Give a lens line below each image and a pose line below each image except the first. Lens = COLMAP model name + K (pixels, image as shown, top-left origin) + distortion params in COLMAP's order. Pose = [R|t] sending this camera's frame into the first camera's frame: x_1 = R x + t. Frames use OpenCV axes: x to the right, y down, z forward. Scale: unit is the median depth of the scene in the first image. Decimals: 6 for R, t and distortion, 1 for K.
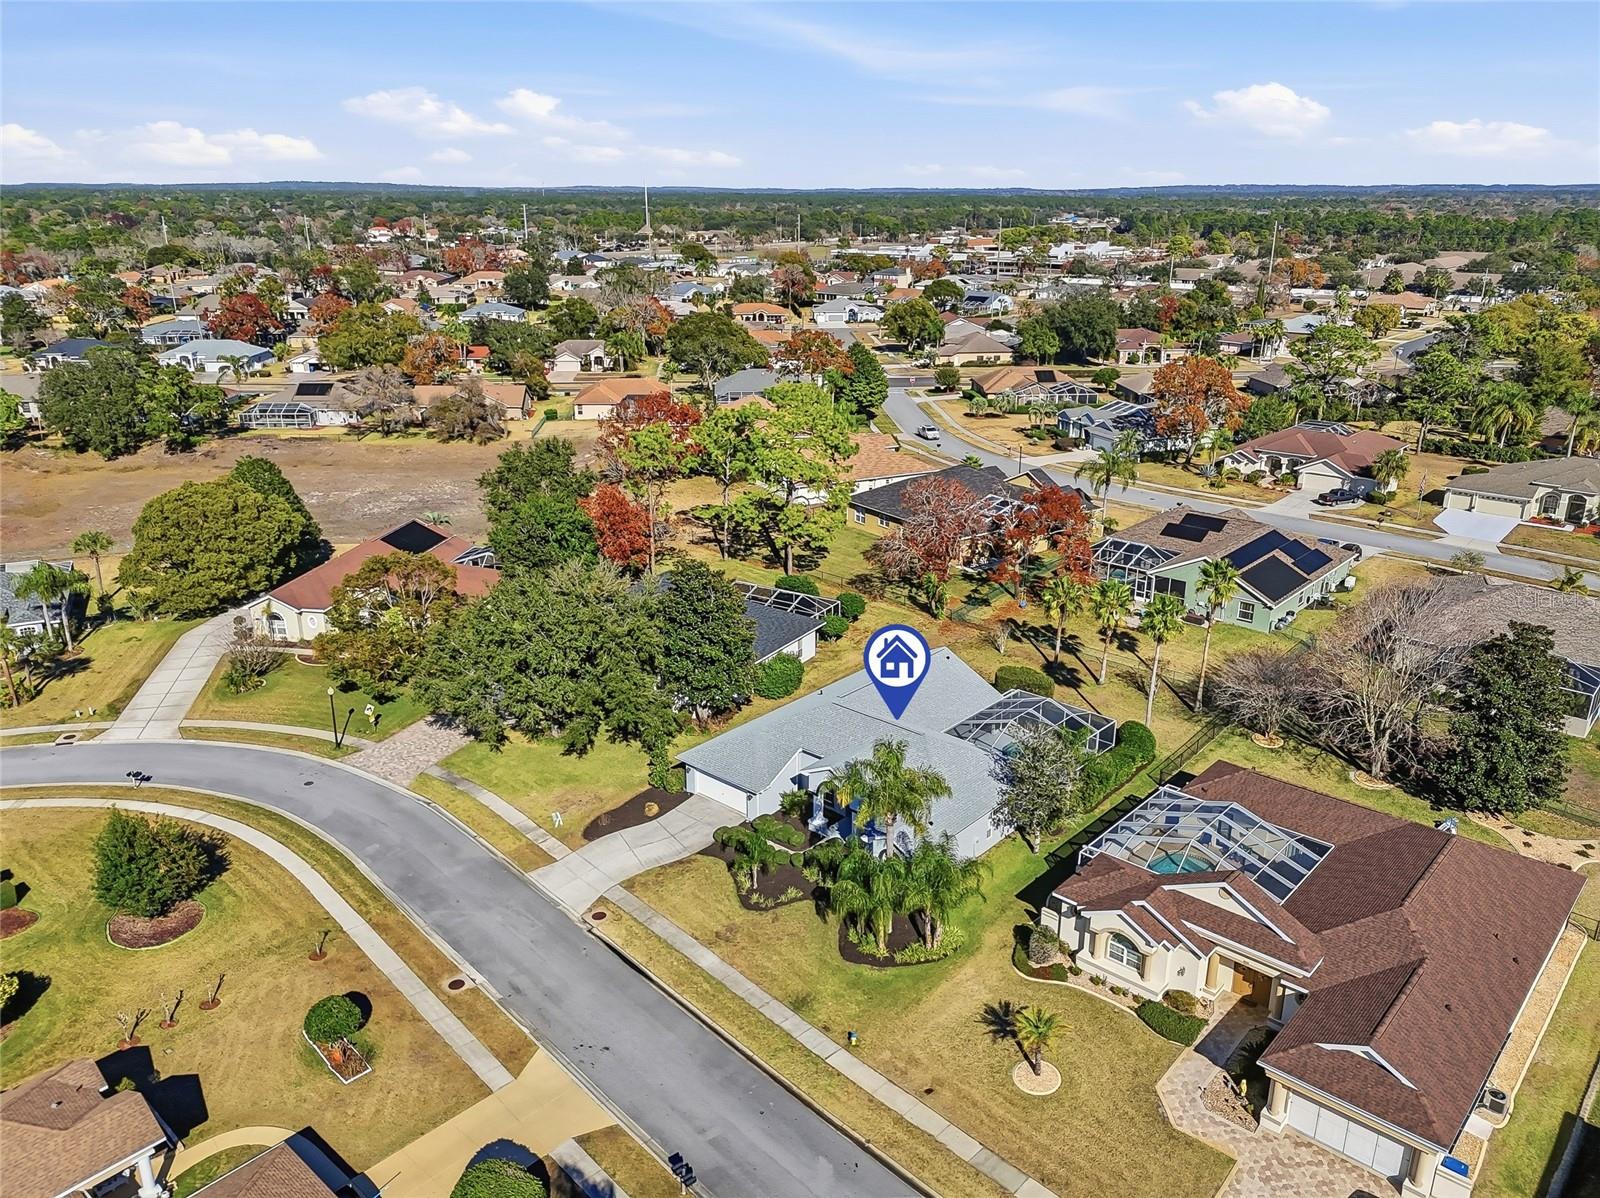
lens RADIAL K [[1166.0, 0, 800.0], [0, 1166.0, 599.0], [0, 0, 1]] dist [0.098066, -0.116039]
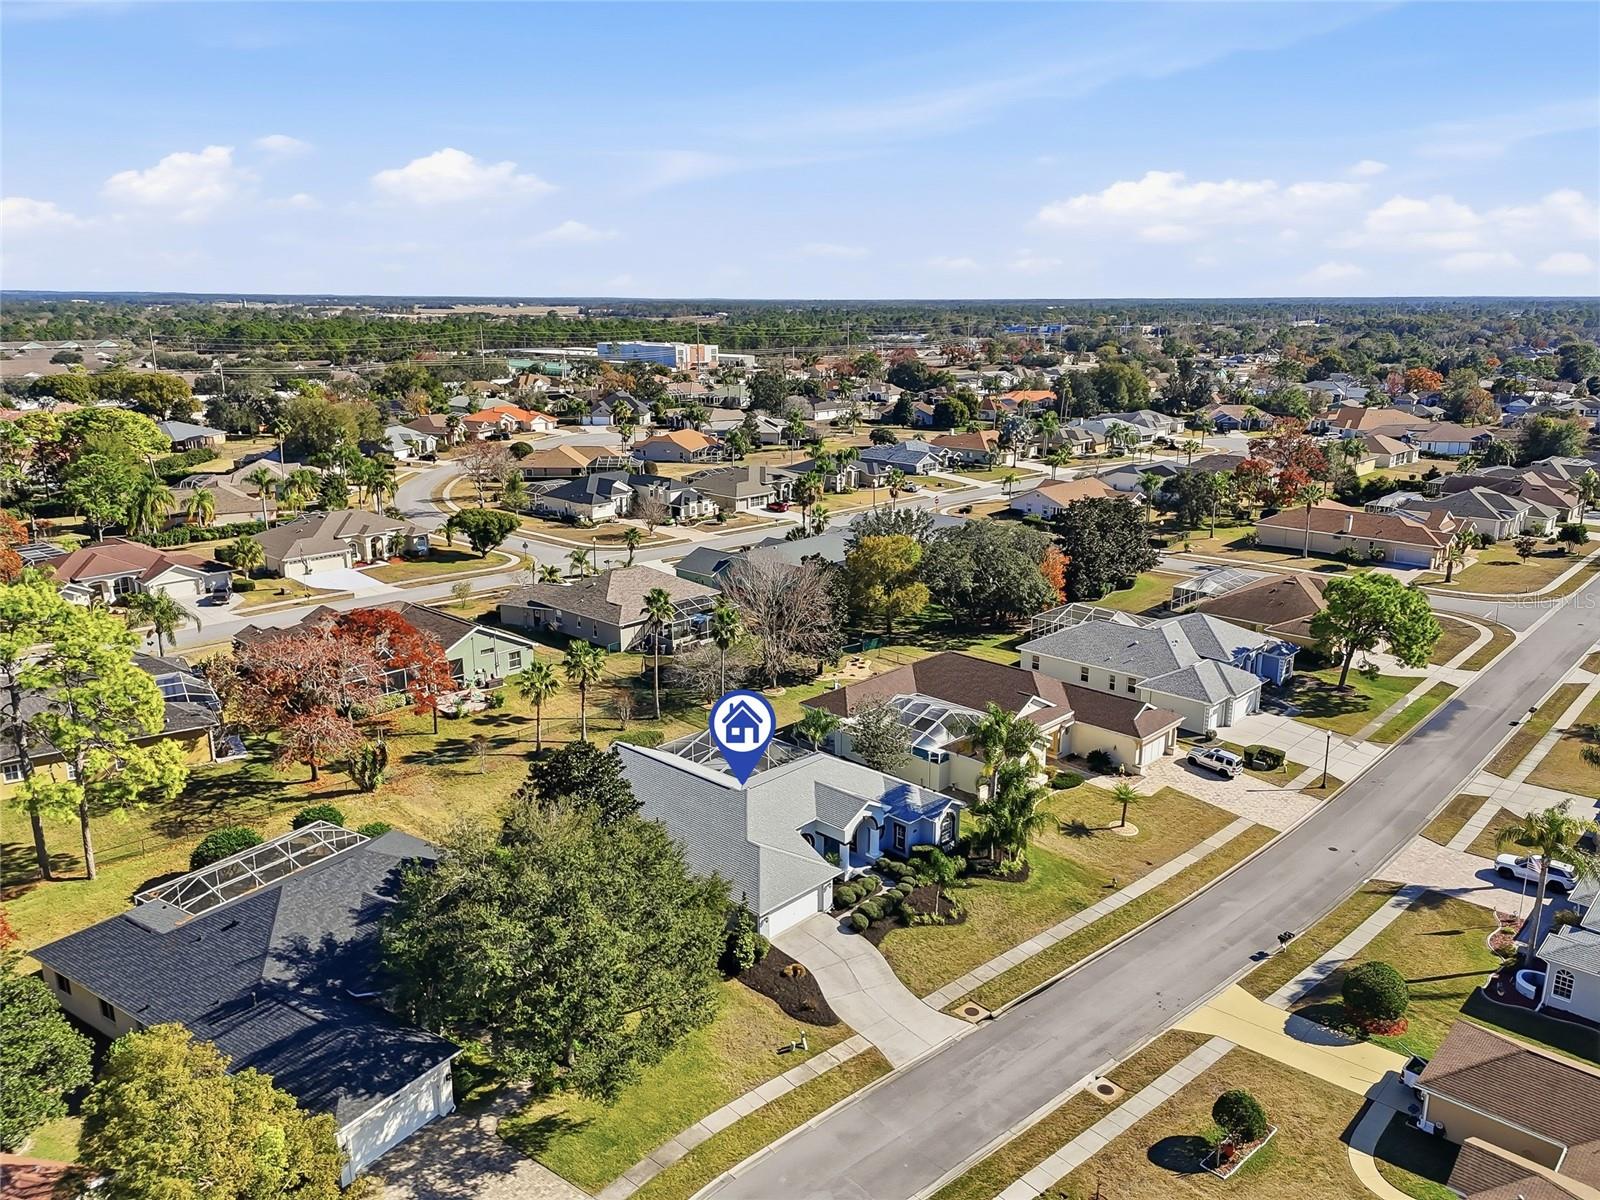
lens RADIAL K [[1182.1, 0, 802.4], [0, 1182.1, 653.6], [0, 0, 1]] dist [0.057829, -0.001298]
pose [[0.023680, -0.291398, 0.956309, -0.793910], [0.332405, 0.904447, 0.267364, -0.236858], [-0.942840, 0.311550, 0.118279, 0.715599]]
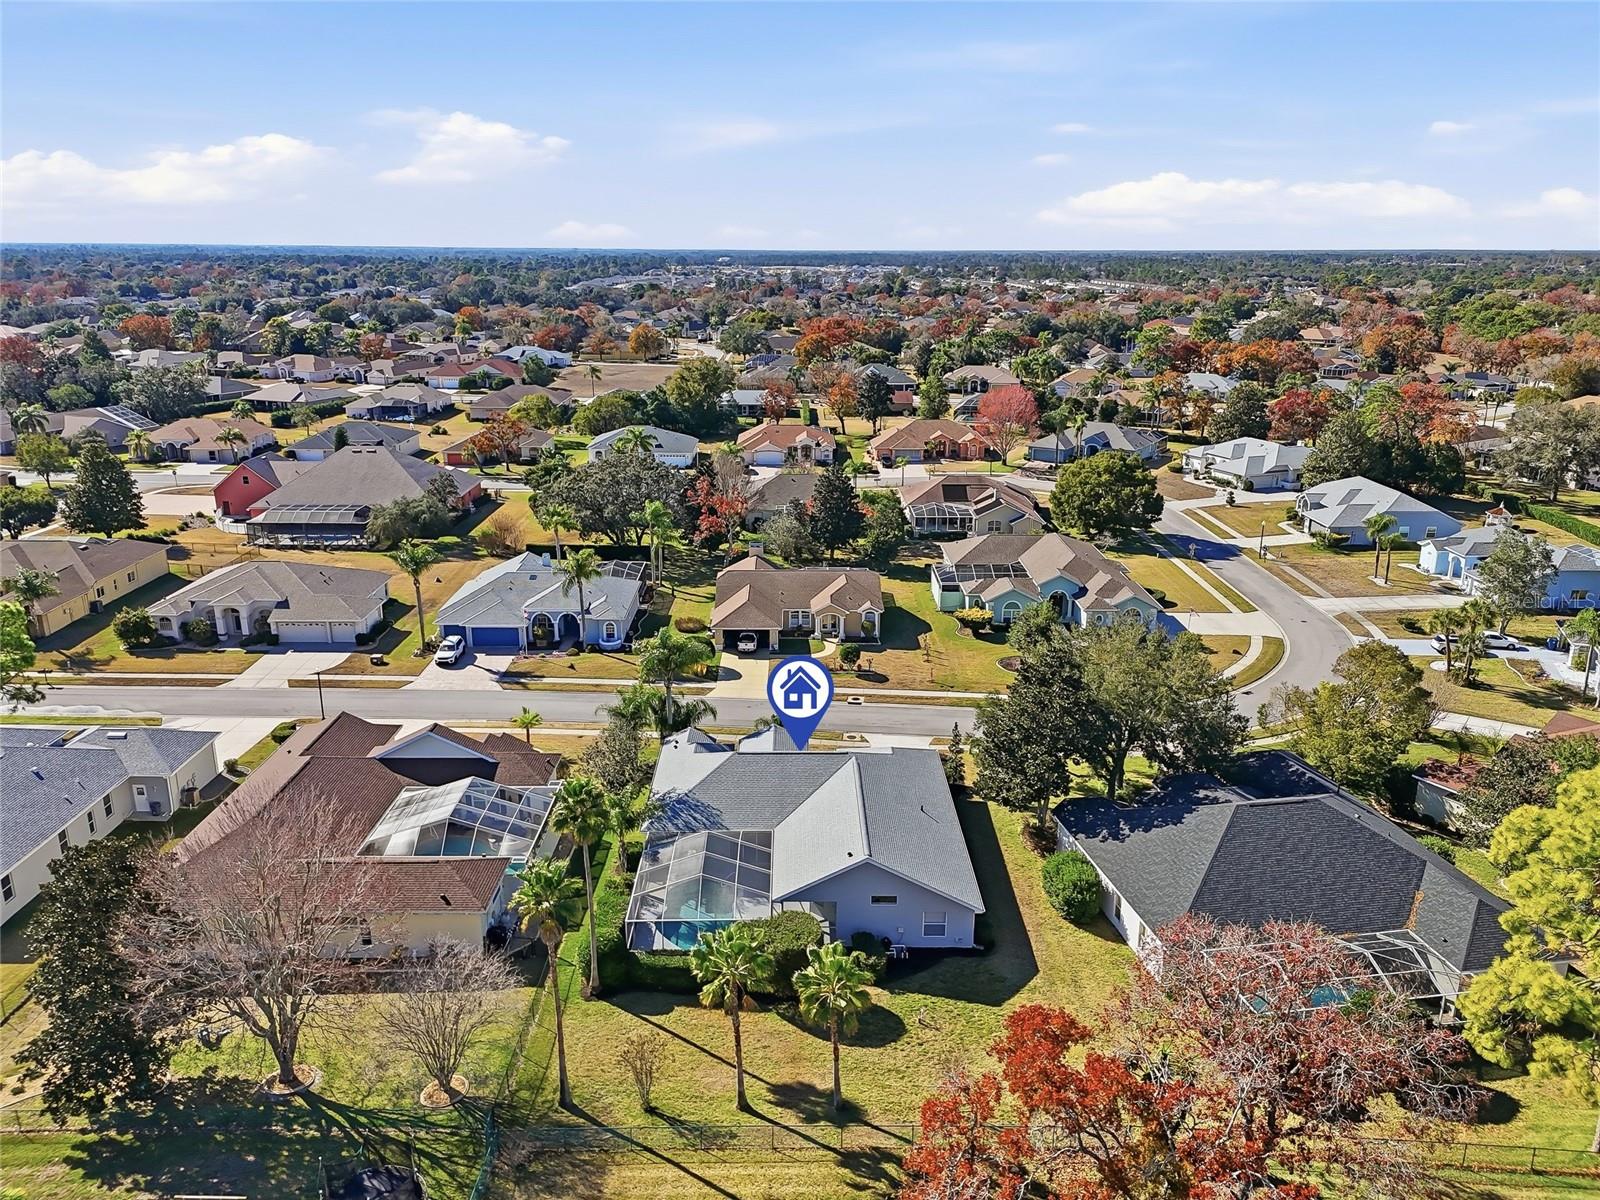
lens RADIAL K [[1166.0, 0, 800.0], [0, 1166.0, 600.0], [0, 0, 1]] dist [0.098066, -0.116039]
pose [[-0.741379, 0.186490, -0.644654, 0.594237], [-0.229180, 0.832502, 0.504398, -0.446899], [0.630741, 0.521692, -0.574459, 1.310478]]
